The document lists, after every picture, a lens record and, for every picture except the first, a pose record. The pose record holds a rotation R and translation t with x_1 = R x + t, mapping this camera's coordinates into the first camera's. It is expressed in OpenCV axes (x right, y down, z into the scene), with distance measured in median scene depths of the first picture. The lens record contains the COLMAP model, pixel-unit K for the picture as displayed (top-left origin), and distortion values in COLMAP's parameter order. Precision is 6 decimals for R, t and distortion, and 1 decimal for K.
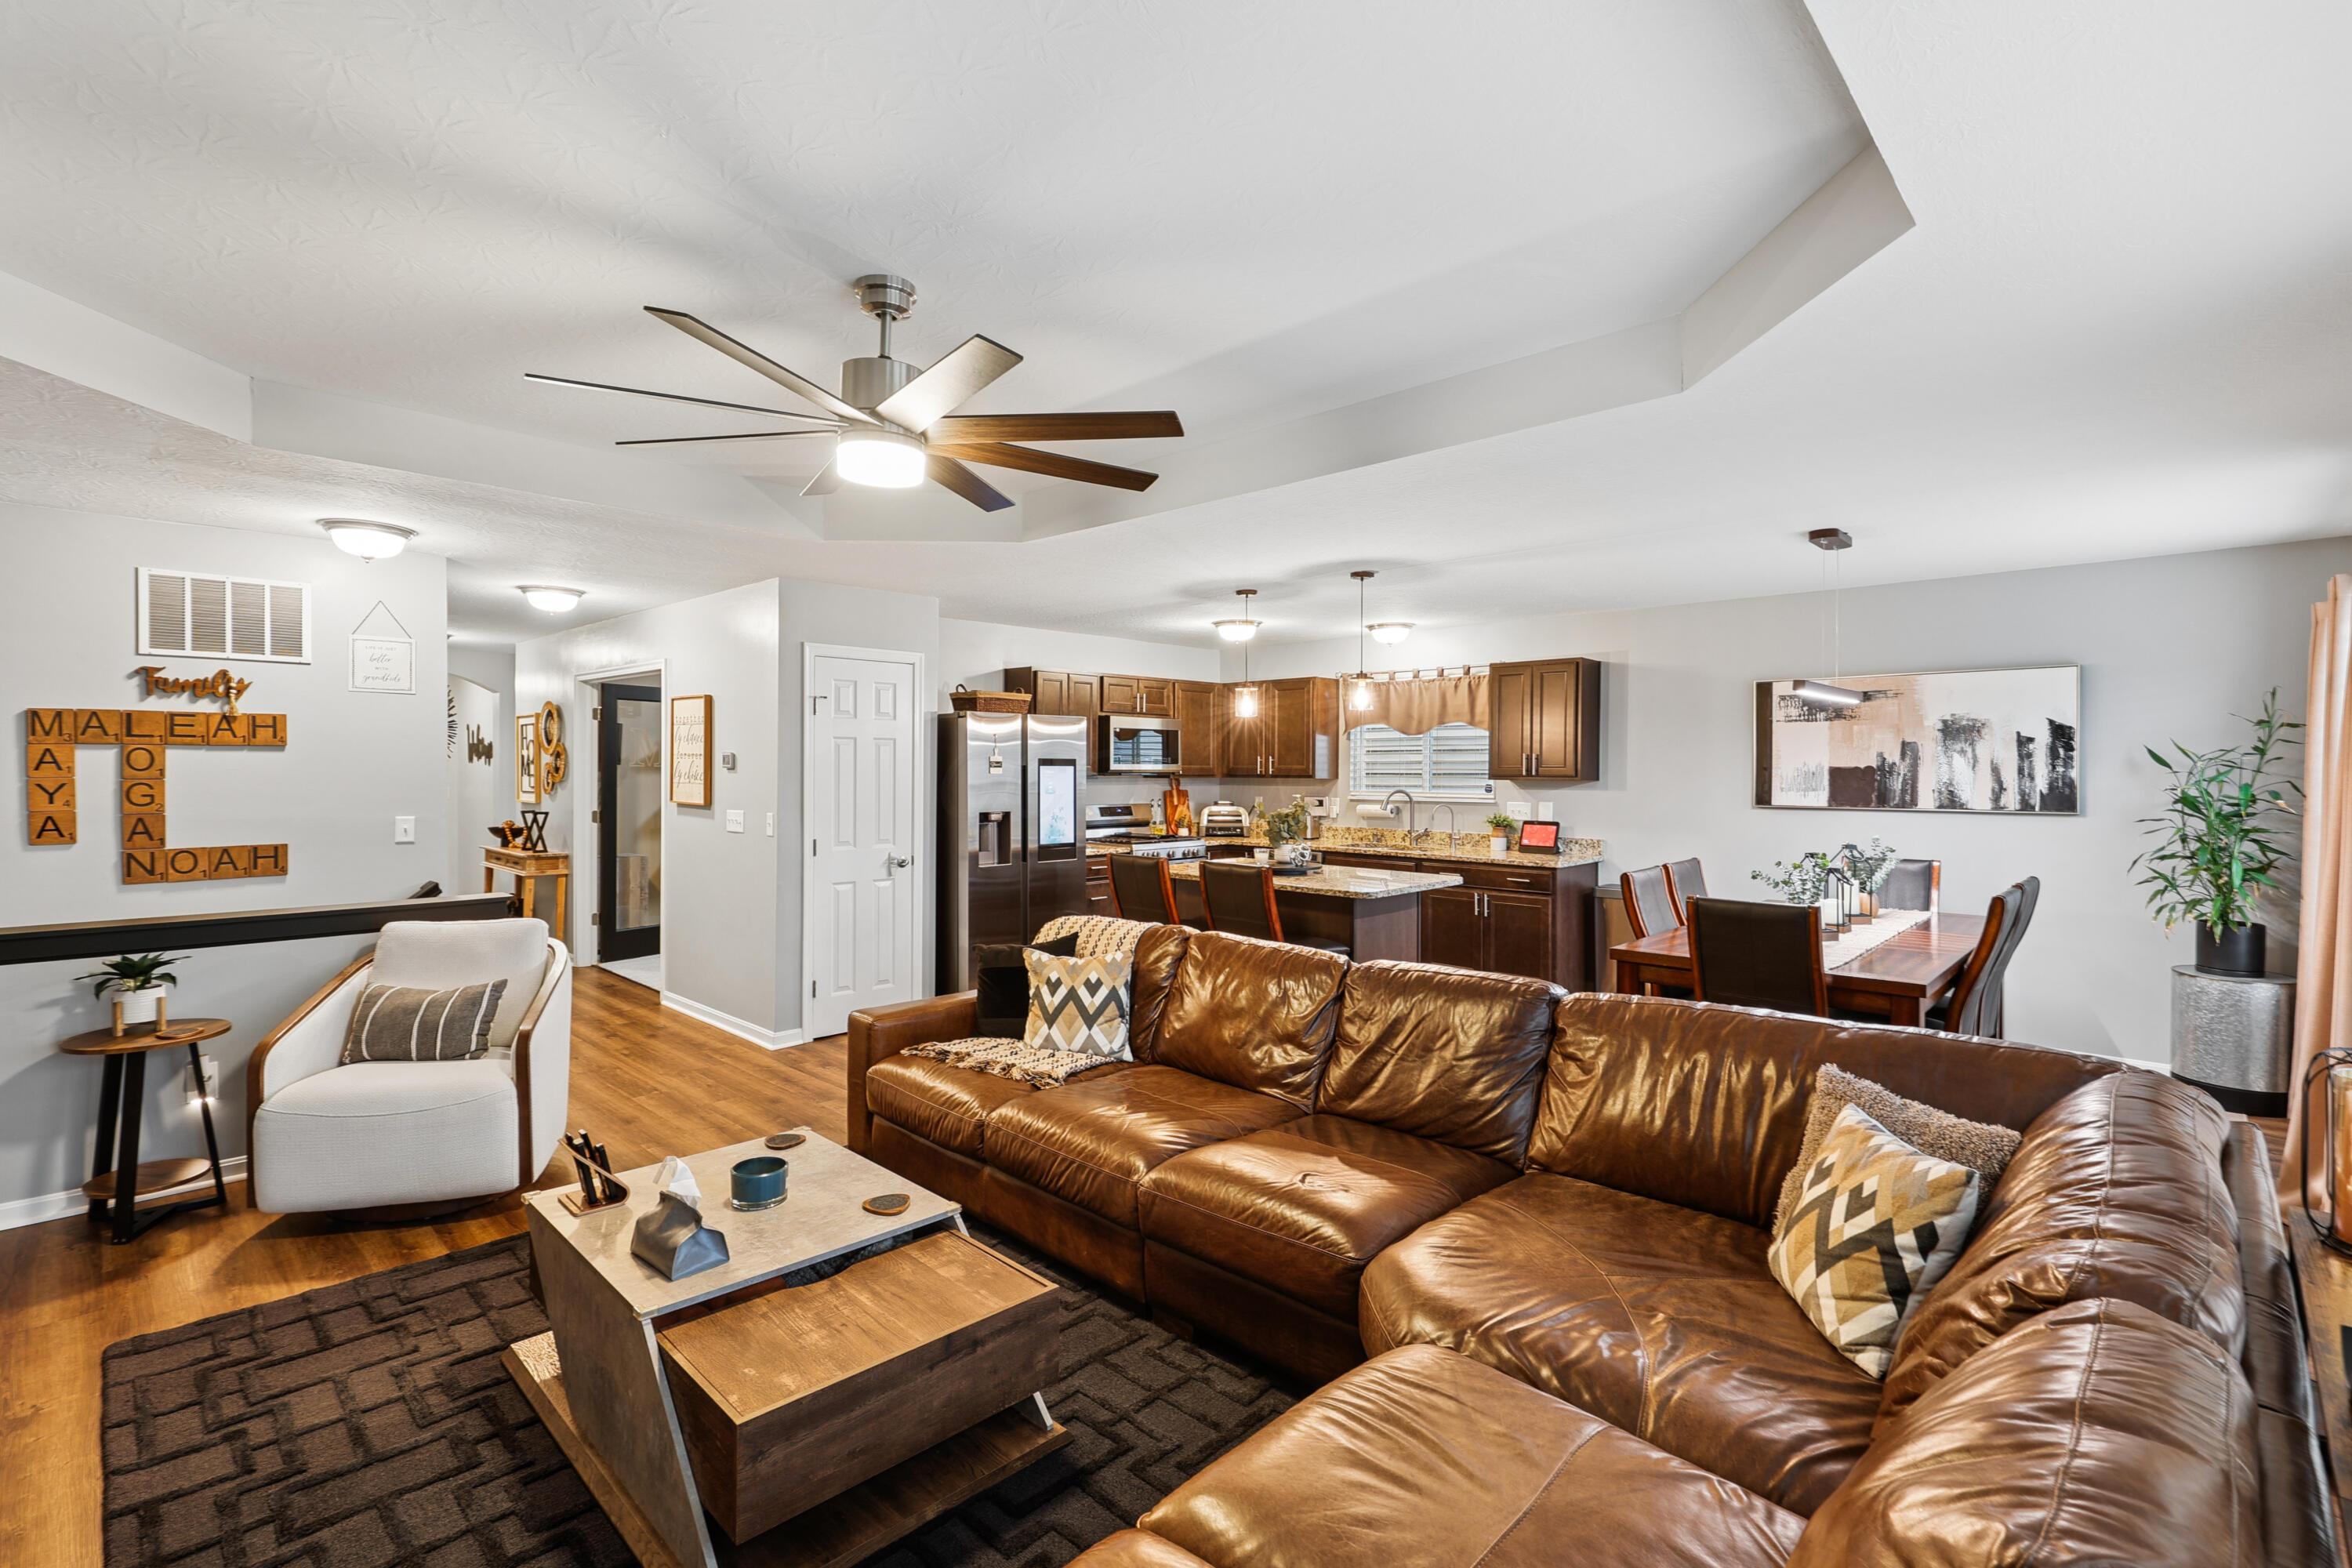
lens RADIAL K [[1064.4, 0, 1153.3], [0, 1064.4, 777.0], [0, 0, 1]] dist [0.000246, -0.000147]
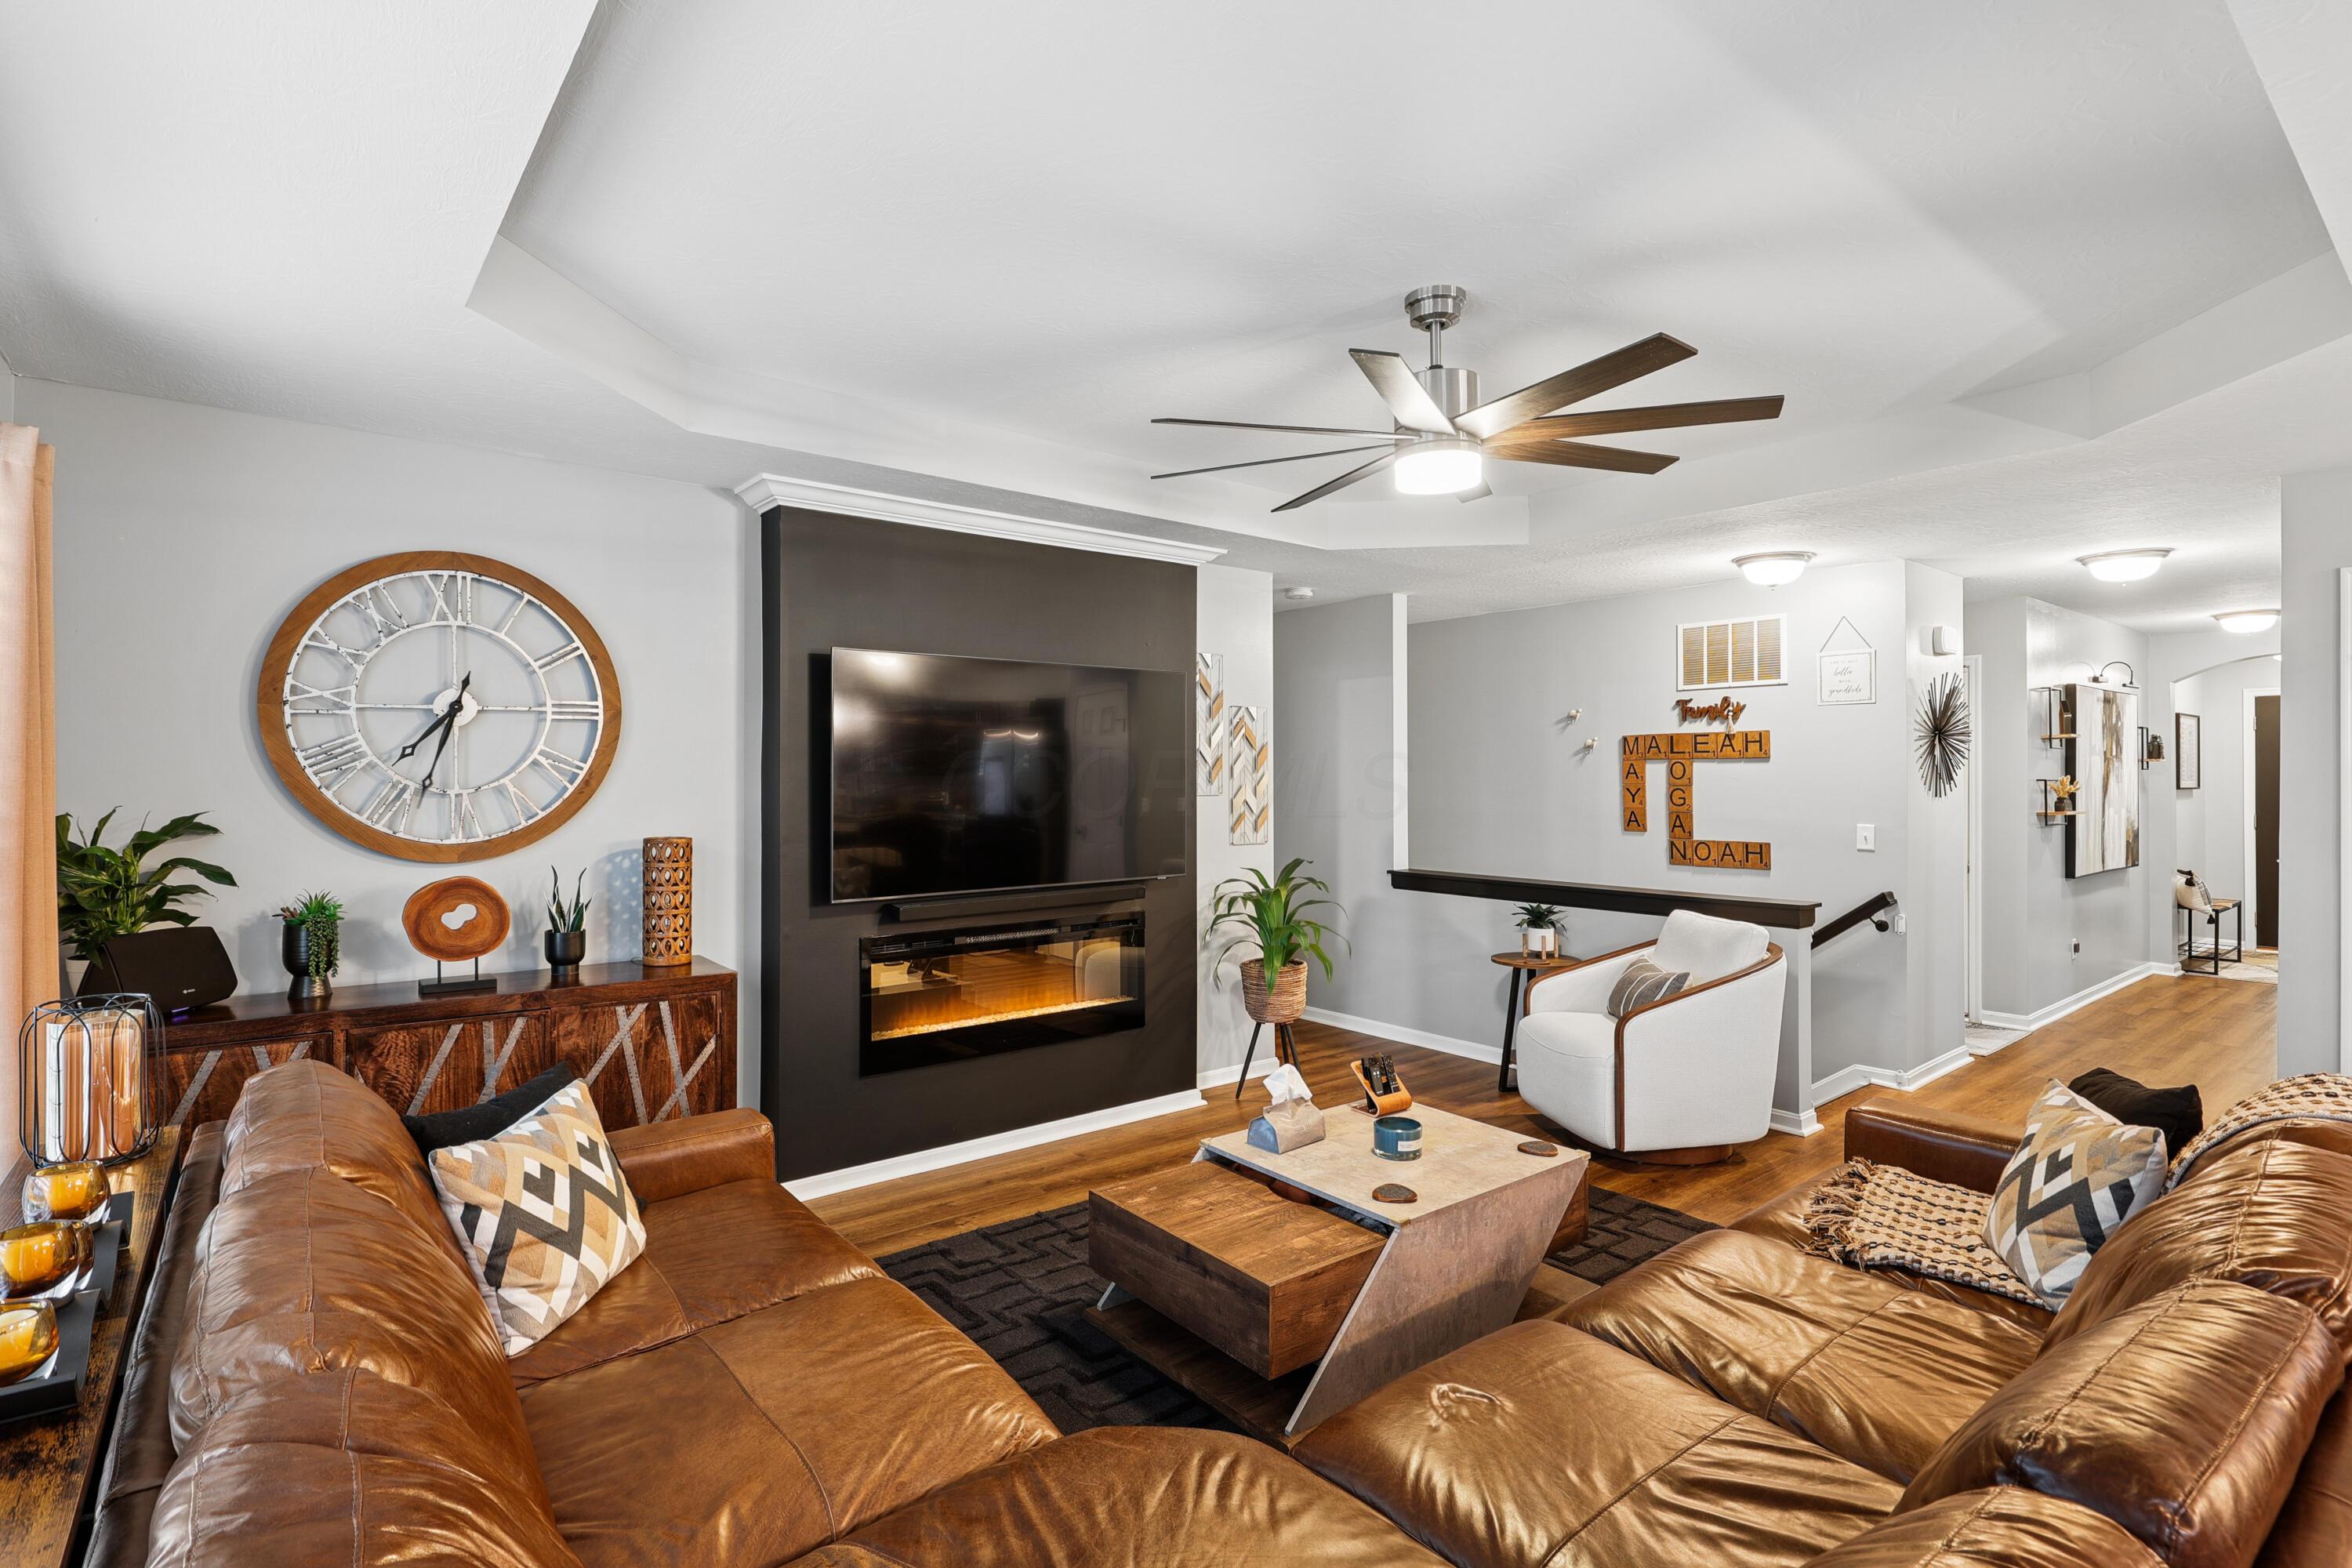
lens RADIAL K [[1143.1, 0, 1163.3], [0, 1143.1, 764.1], [0, 0, 1]] dist [0.000115, -0.000544]
pose [[-0.117648, -0.012030, -0.992982, 0.411603], [-0.010840, 0.999883, -0.010830, -0.001676], [0.992996, 0.009490, -0.117765, 0.416862]]
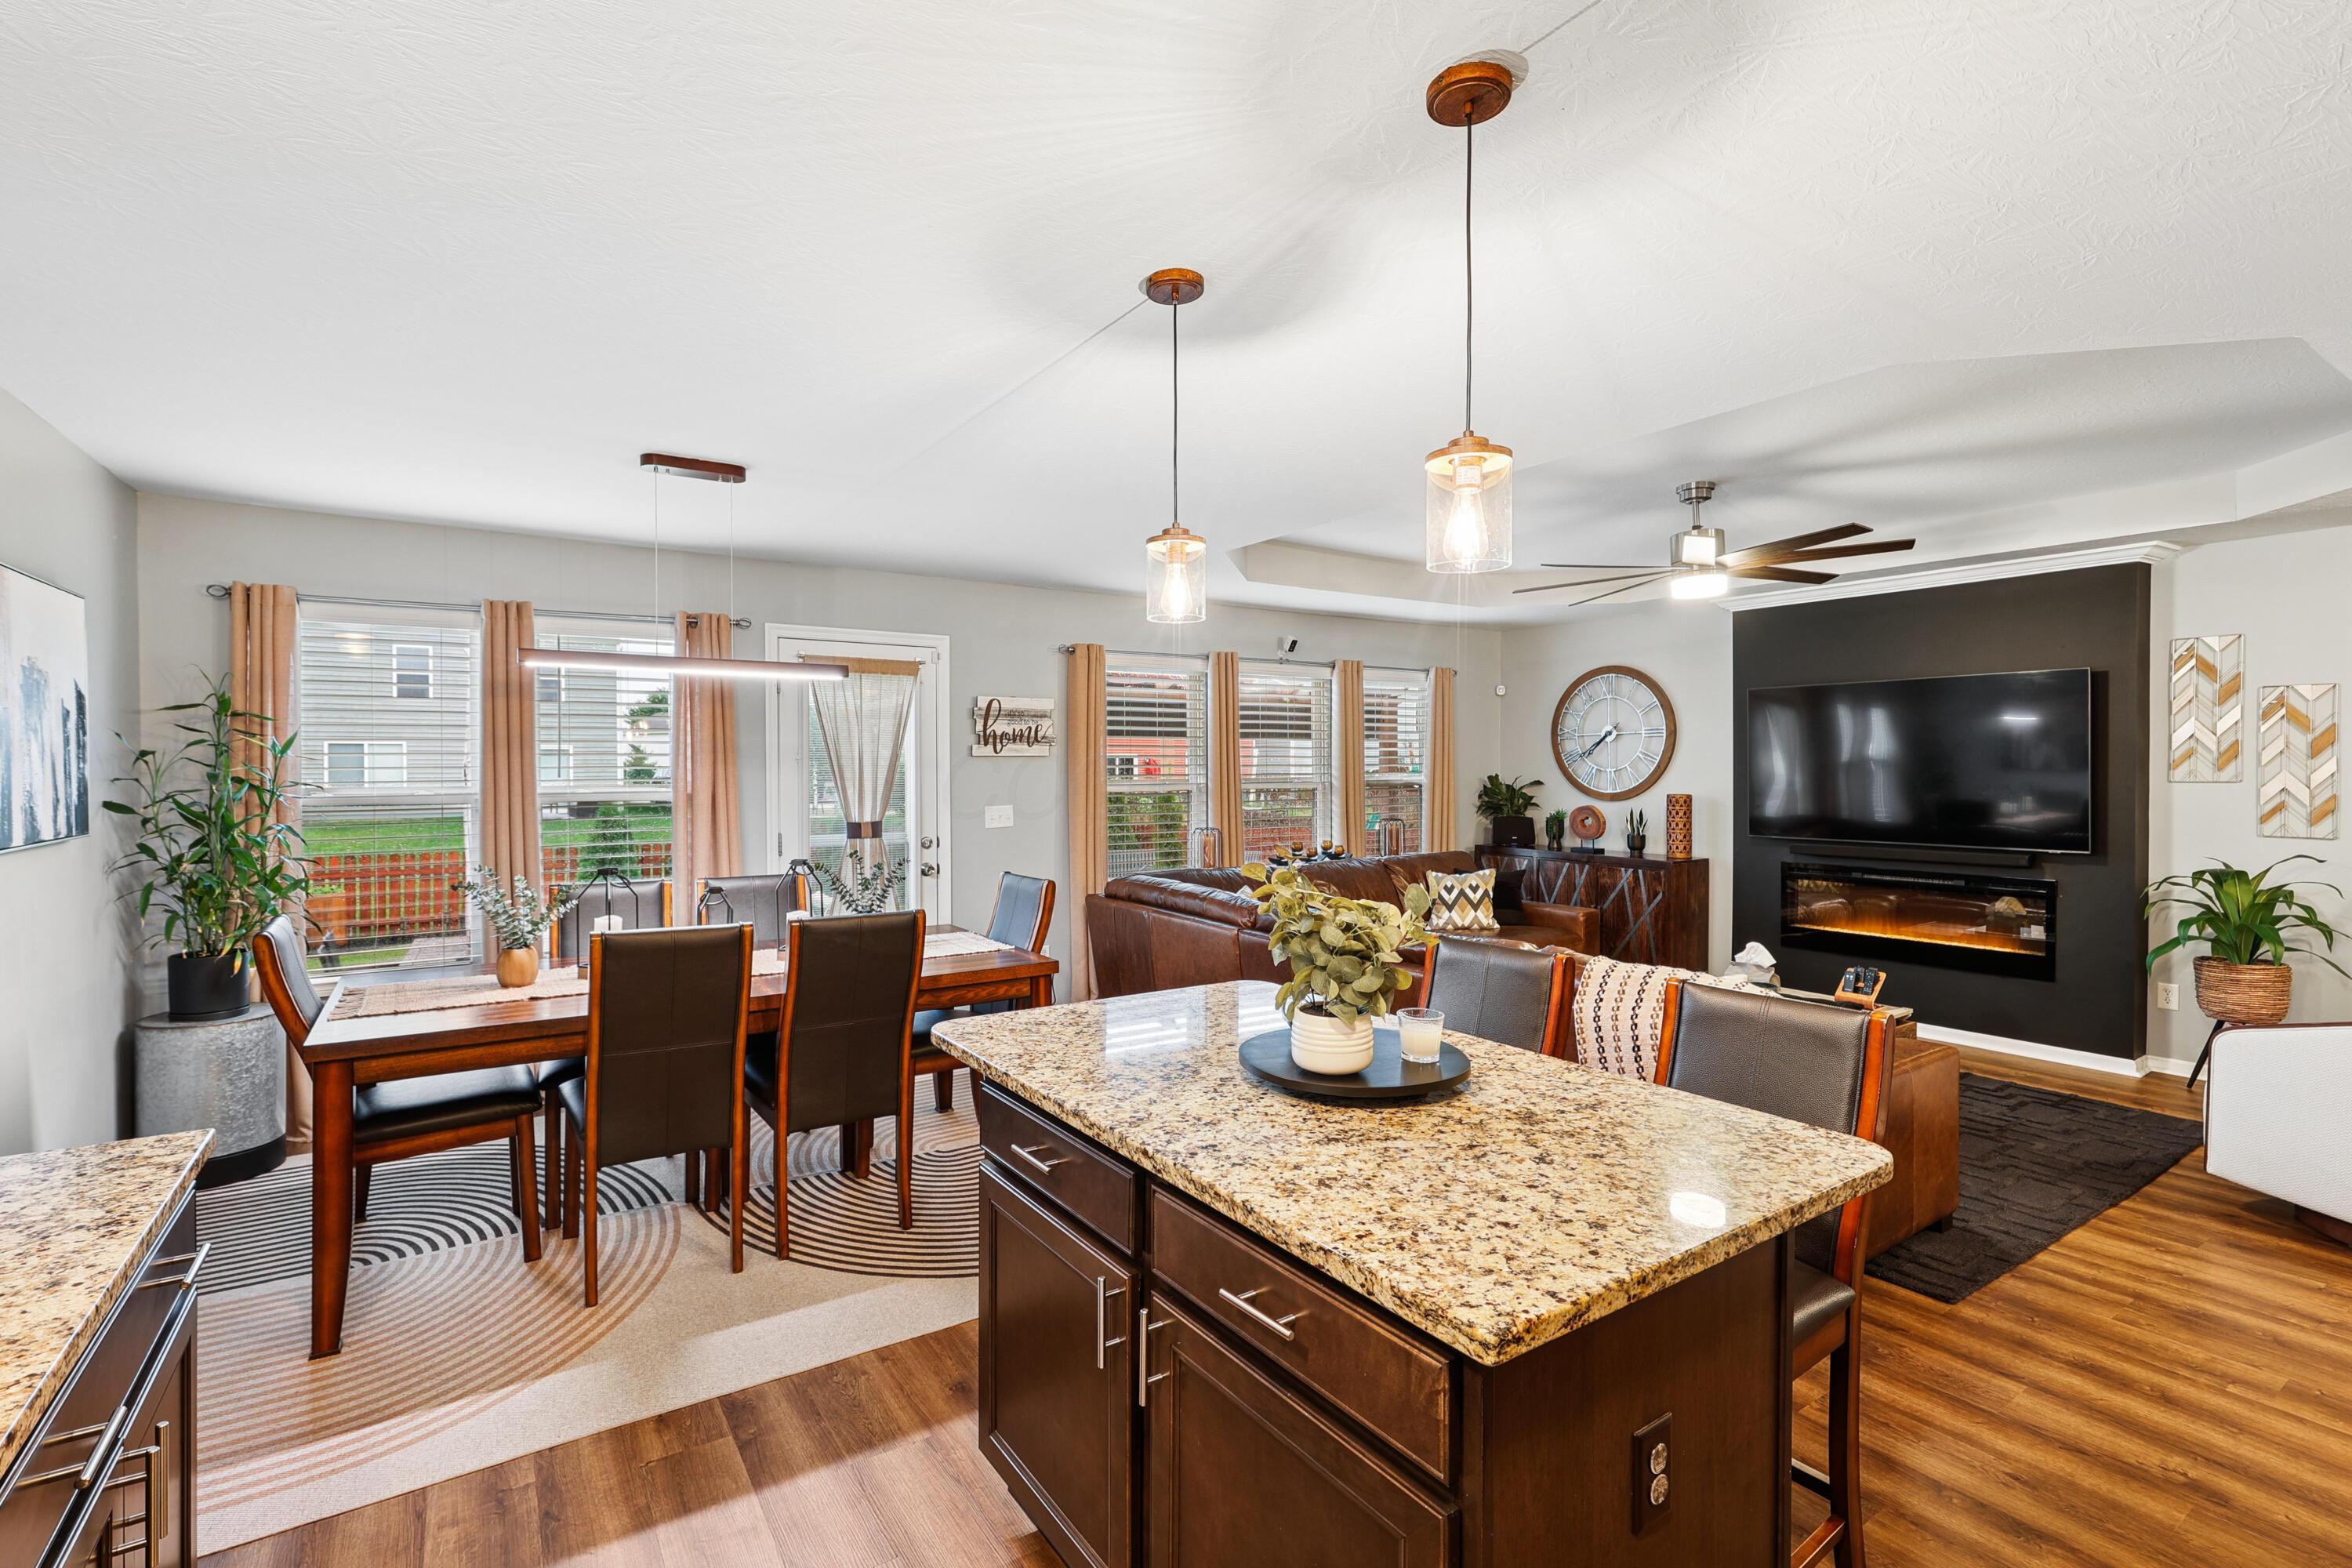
lens RADIAL K [[1064.4, 0, 1153.5], [0, 1064.4, 764.2], [0, 0, 1]] dist [0.000246, -0.000147]
pose [[-0.977579, -0.000992, 0.210567, 0.116517], [0.001546, 0.999928, 0.011889, -0.012975], [-0.210564, 0.011948, -0.977507, 1.379881]]
